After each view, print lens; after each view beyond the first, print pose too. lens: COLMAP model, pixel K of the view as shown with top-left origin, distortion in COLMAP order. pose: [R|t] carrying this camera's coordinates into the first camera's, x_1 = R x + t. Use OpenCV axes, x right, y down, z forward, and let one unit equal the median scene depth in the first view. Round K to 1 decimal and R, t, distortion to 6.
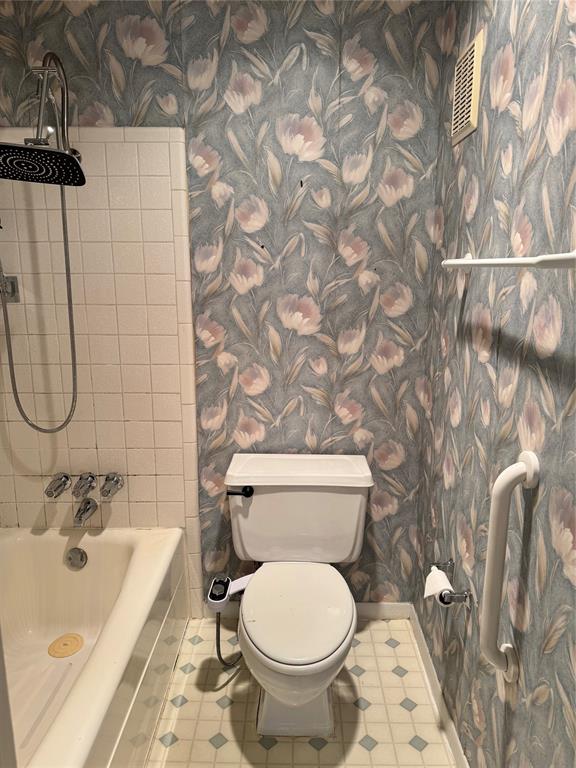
lens RADIAL K [[542.7, 0, 289.1], [0, 542.7, 387.5], [0, 0, 1]] dist [0.050413, -0.060822]
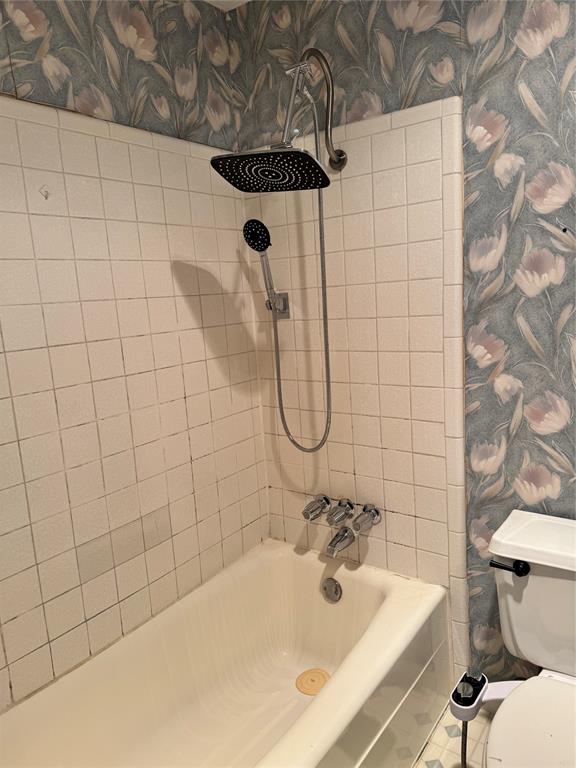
lens RADIAL K [[542.7, 0, 287.0], [0, 542.7, 380.7], [0, 0, 1]] dist [0.050413, -0.060822]
pose [[0.810296, 0.043147, -0.584430, 0.083972], [-0.057544, 0.998324, -0.006079, -0.034499], [0.583189, 0.038556, 0.811421, 0.203657]]
